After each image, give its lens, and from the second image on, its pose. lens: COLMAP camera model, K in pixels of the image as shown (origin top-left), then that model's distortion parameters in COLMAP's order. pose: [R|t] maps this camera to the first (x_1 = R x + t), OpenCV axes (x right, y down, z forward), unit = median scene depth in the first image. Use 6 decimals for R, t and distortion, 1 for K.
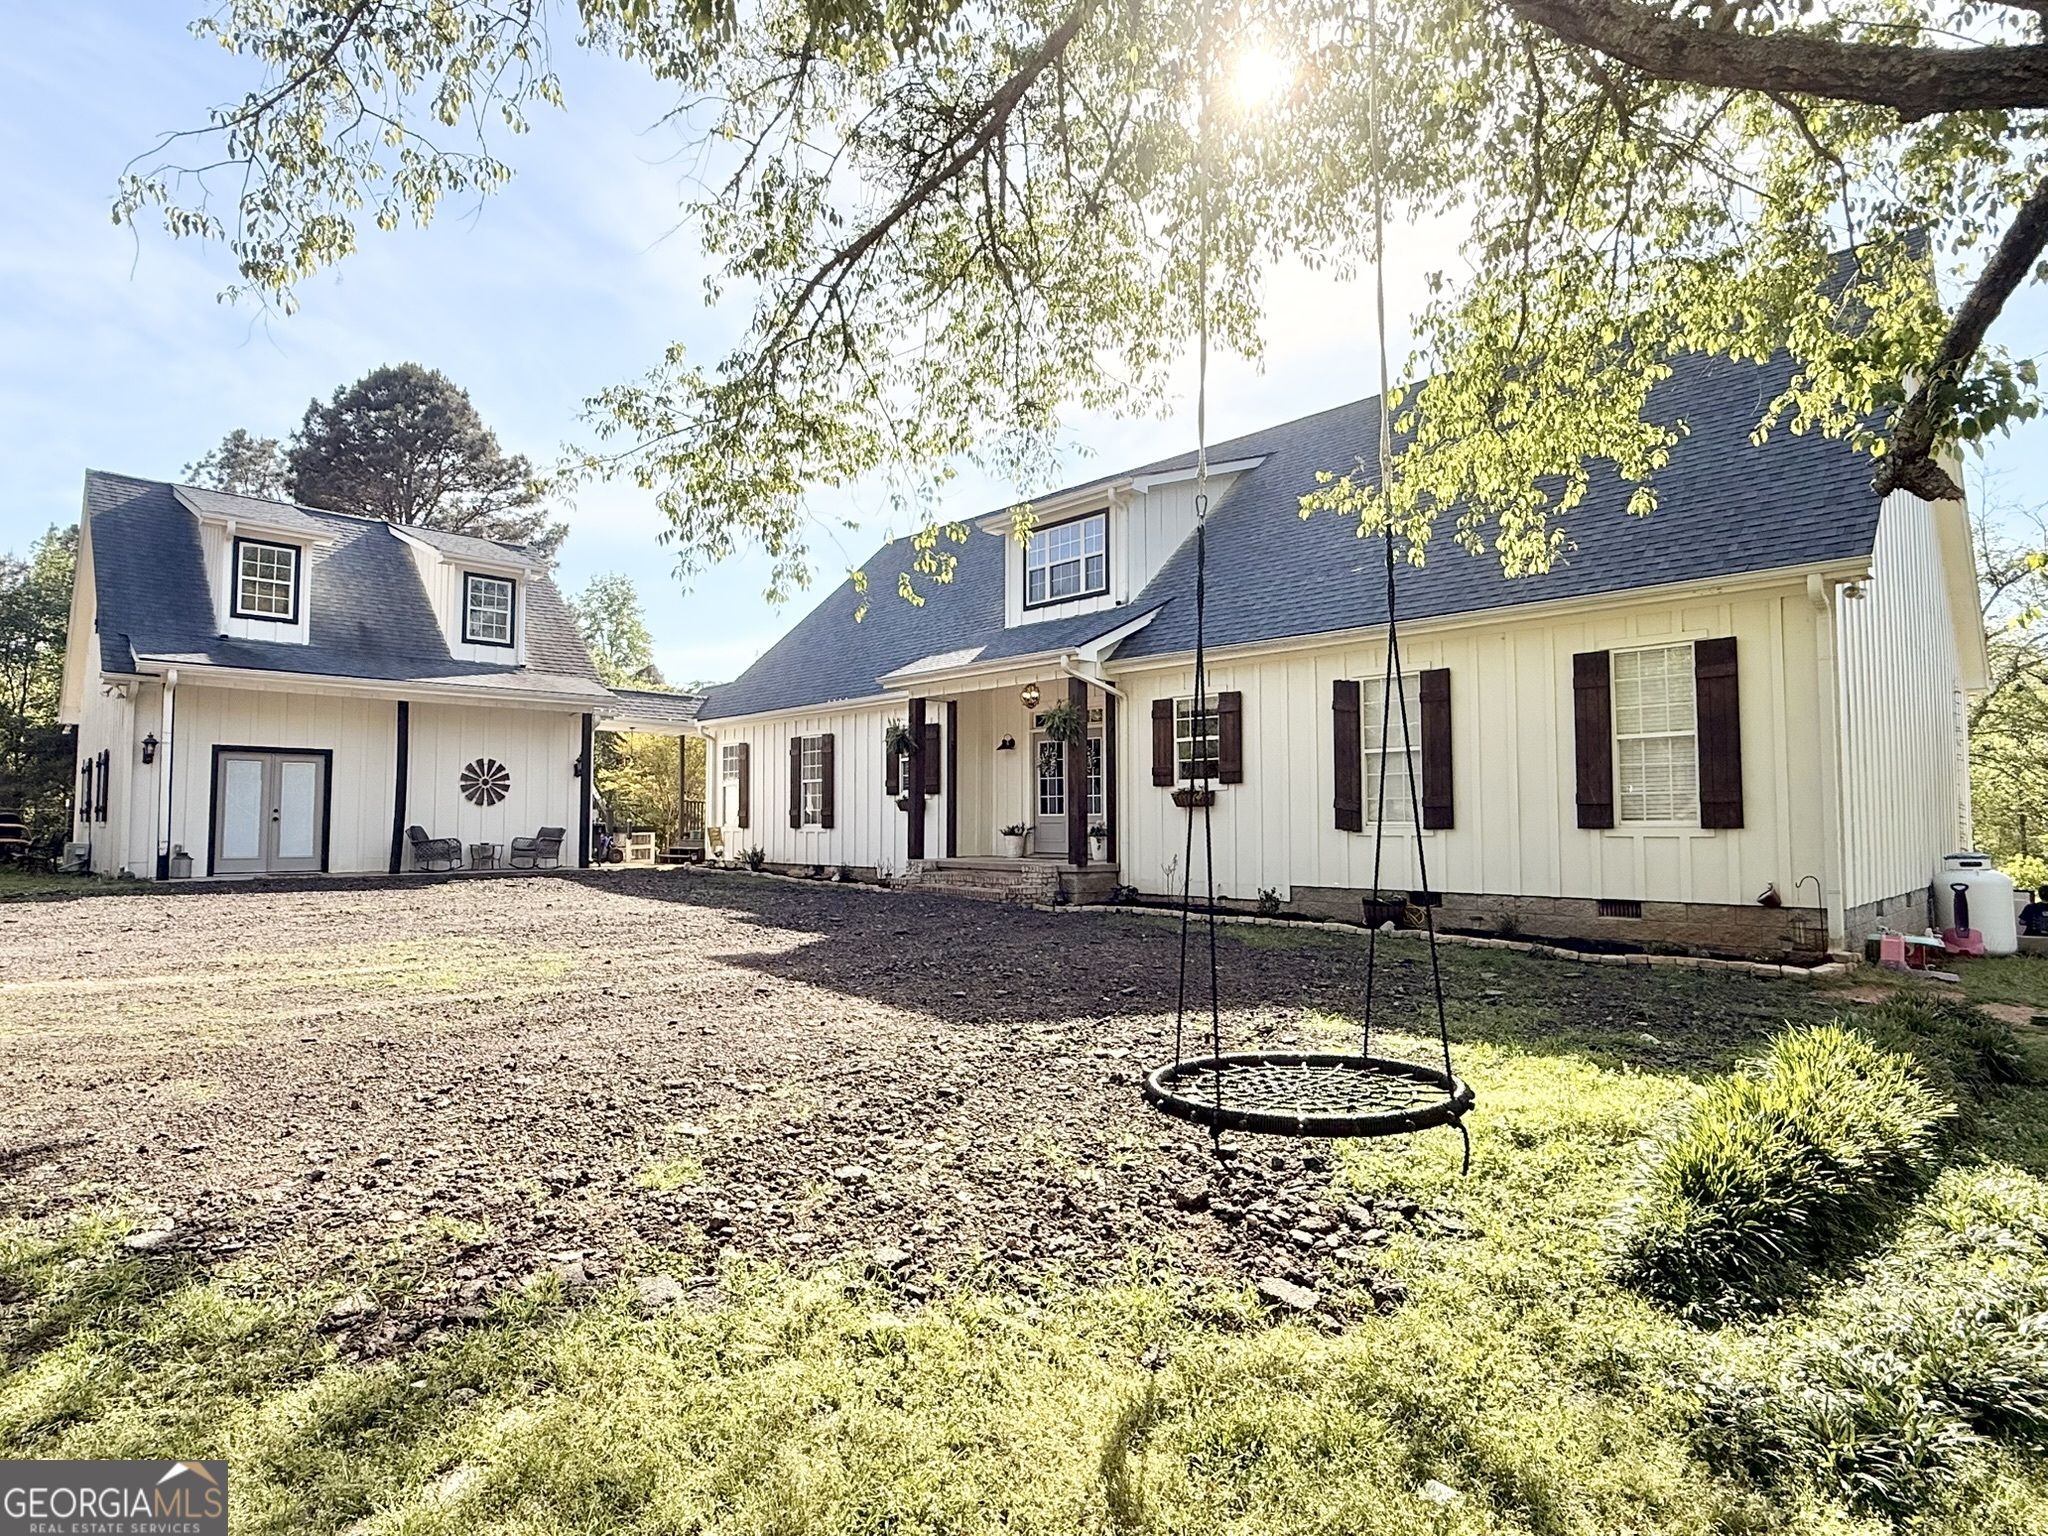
lens RADIAL K [[1074.7, 0, 1017.8], [0, 1074.7, 770.0], [0, 0, 1]] dist [-0.000348, -0.000072]
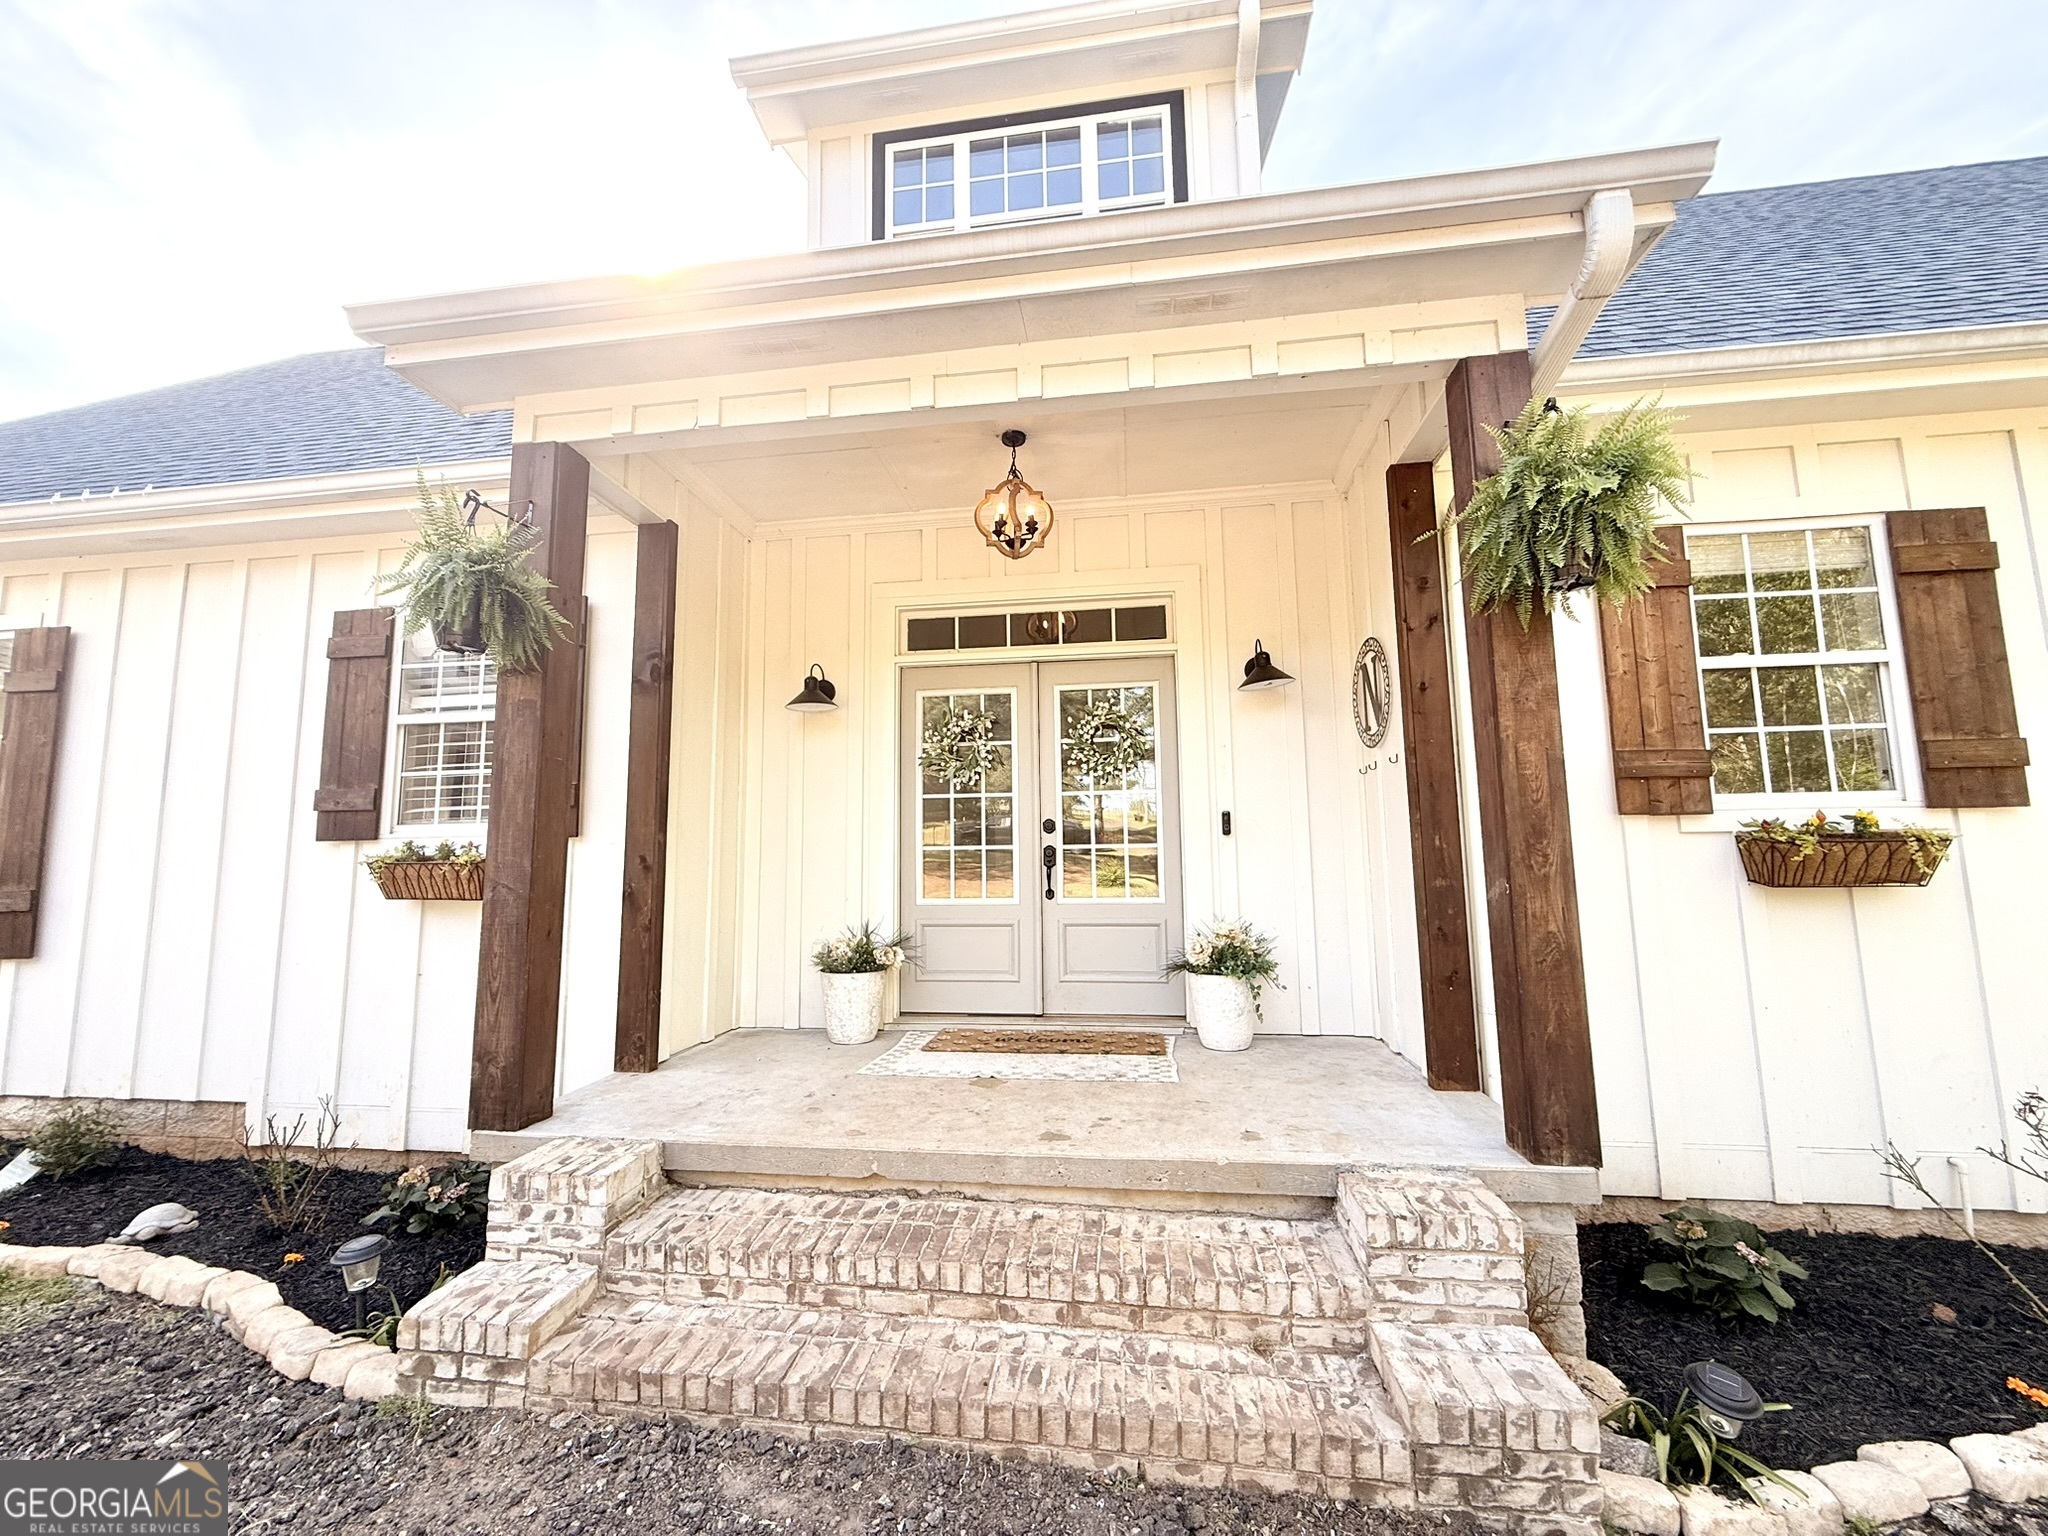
lens RADIAL K [[816.6, 0, 1024.2], [0, 816.6, 763.2], [0, 0, 1]] dist [-0.001971, 0.000033]
pose [[0.791288, 0.065923, 0.607879, -0.121612], [-0.018102, 0.996261, -0.084478, 0.020938], [-0.611175, 0.055843, 0.789523, 0.818958]]
